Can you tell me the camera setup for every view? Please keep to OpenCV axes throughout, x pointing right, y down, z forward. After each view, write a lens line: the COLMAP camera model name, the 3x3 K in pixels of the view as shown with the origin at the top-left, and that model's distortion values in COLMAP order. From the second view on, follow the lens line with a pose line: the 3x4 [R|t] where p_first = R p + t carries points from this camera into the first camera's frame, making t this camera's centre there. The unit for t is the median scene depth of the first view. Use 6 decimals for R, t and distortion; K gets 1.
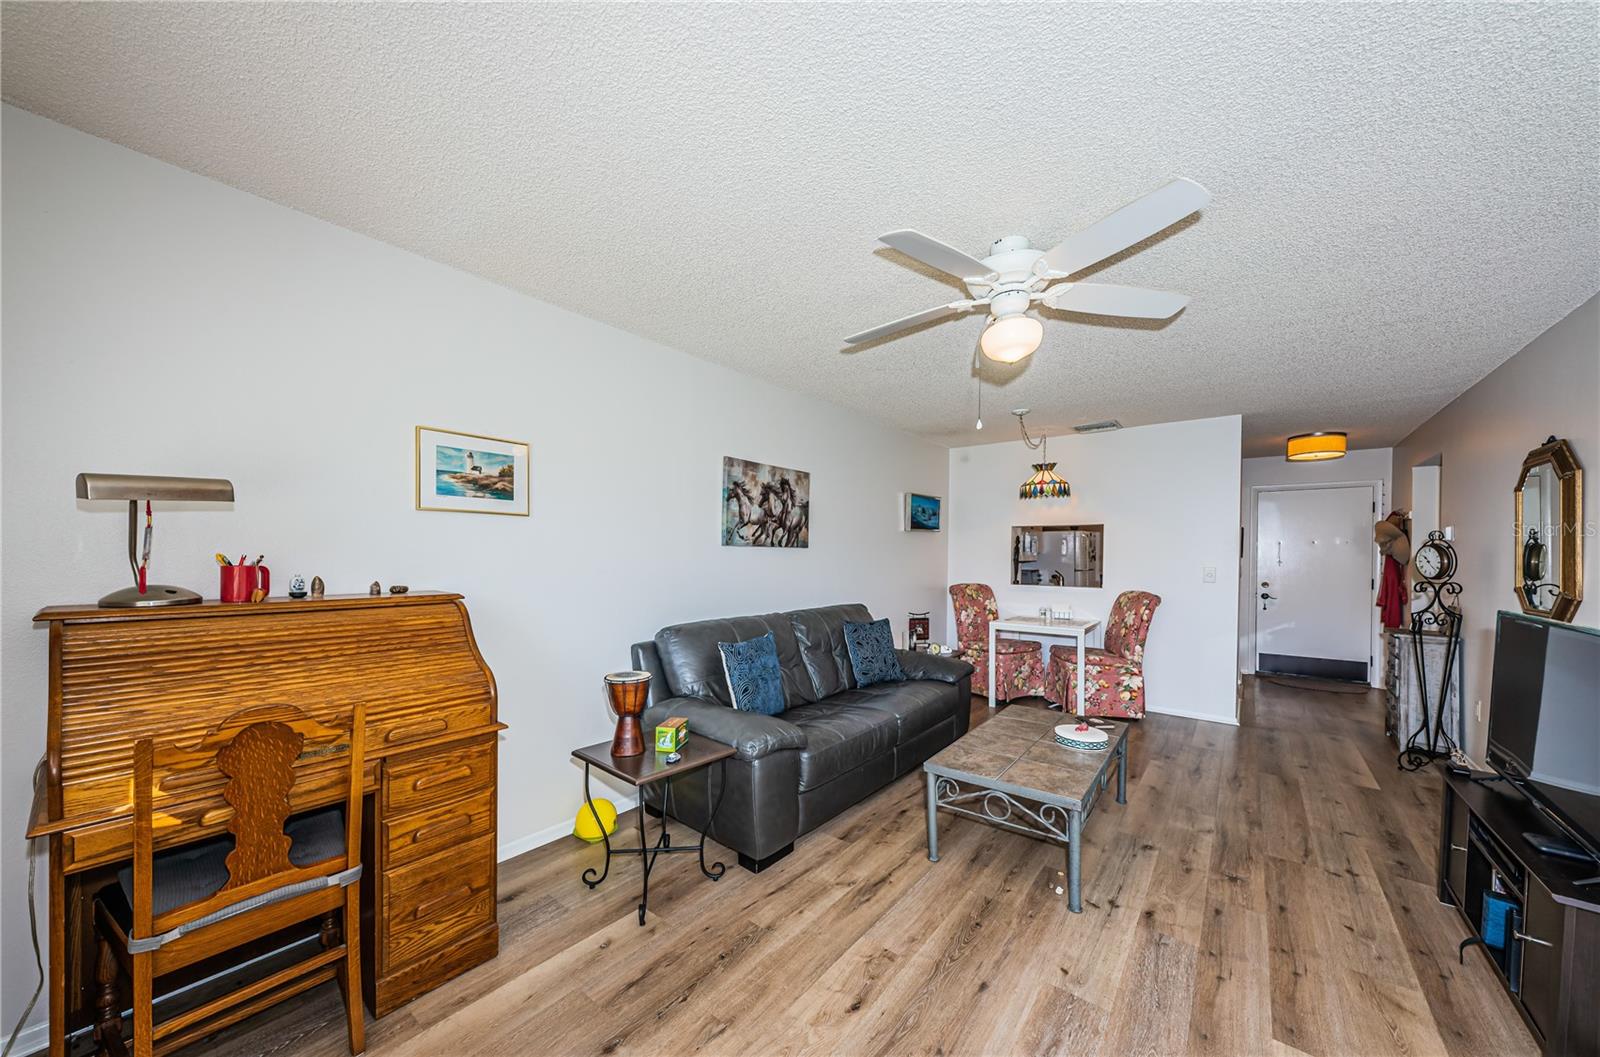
lens RADIAL K [[549.3, 0, 803.2], [0, 549.3, 569.0], [0, 0, 1]] dist [-0.000100, -0.000105]
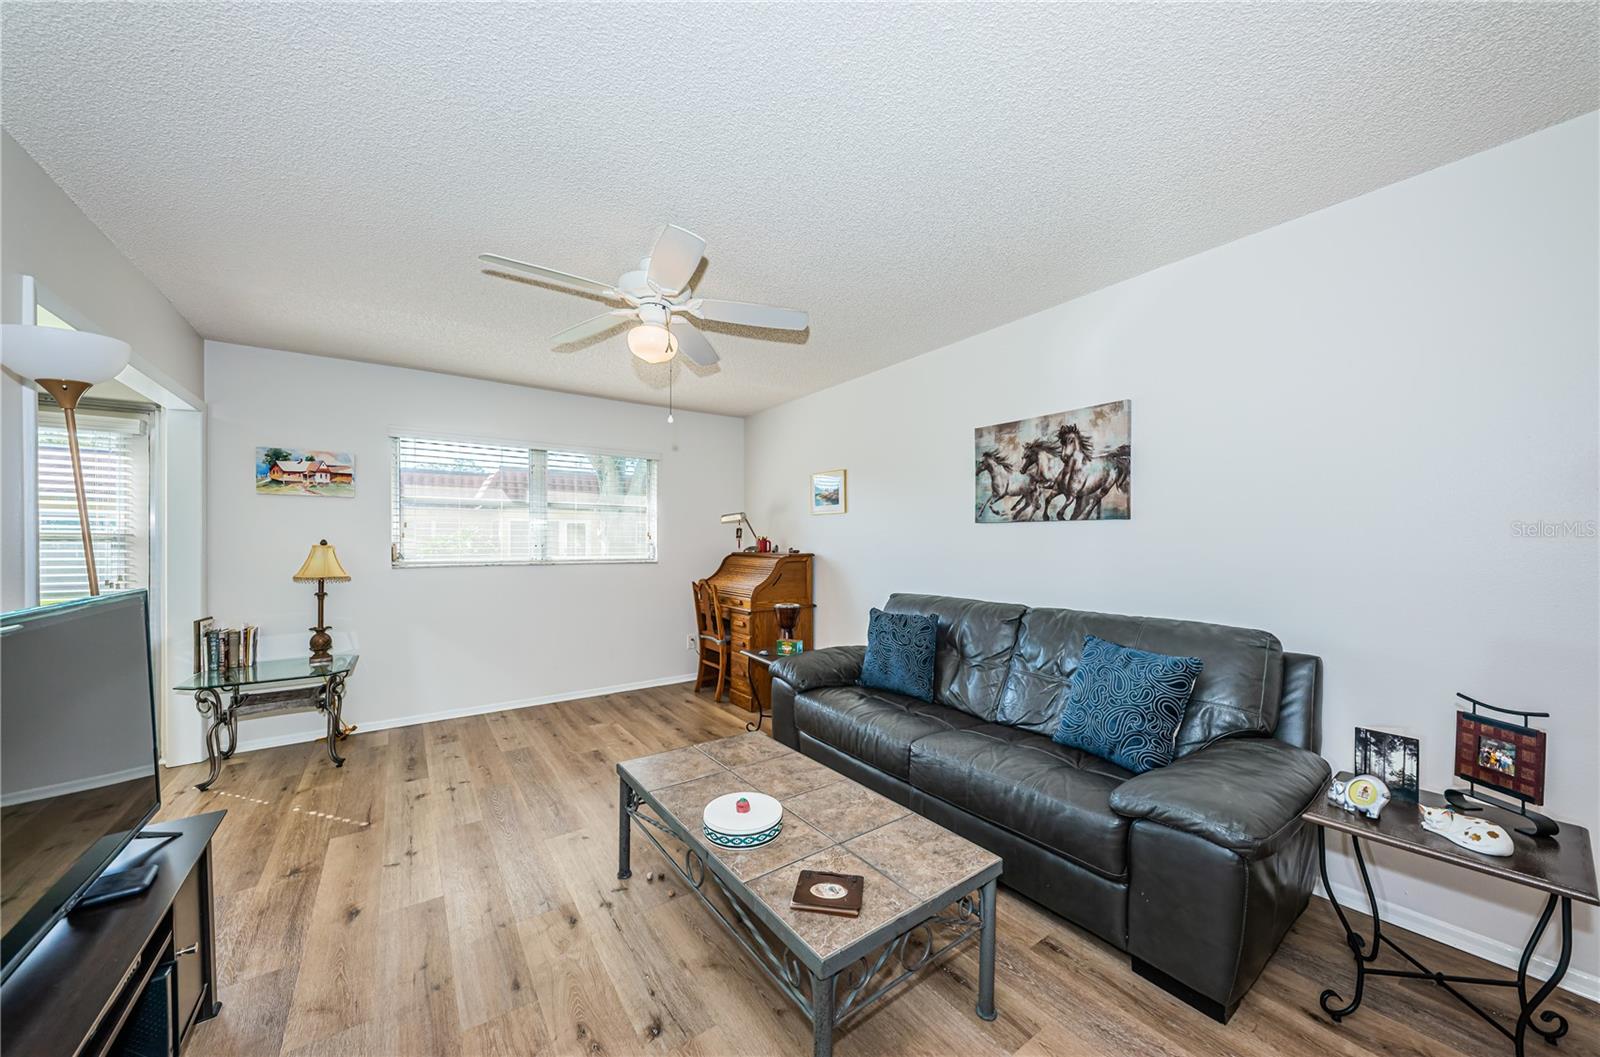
lens RADIAL K [[549.3, 0, 799.9], [0, 549.3, 545.3], [0, 0, 1]] dist [-0.000100, -0.000105]
pose [[-0.264792, -0.003903, -0.964298, 0.815068], [-0.029747, 0.999549, 0.004123, 0.000778], [0.963847, 0.029776, -0.264789, 0.920032]]
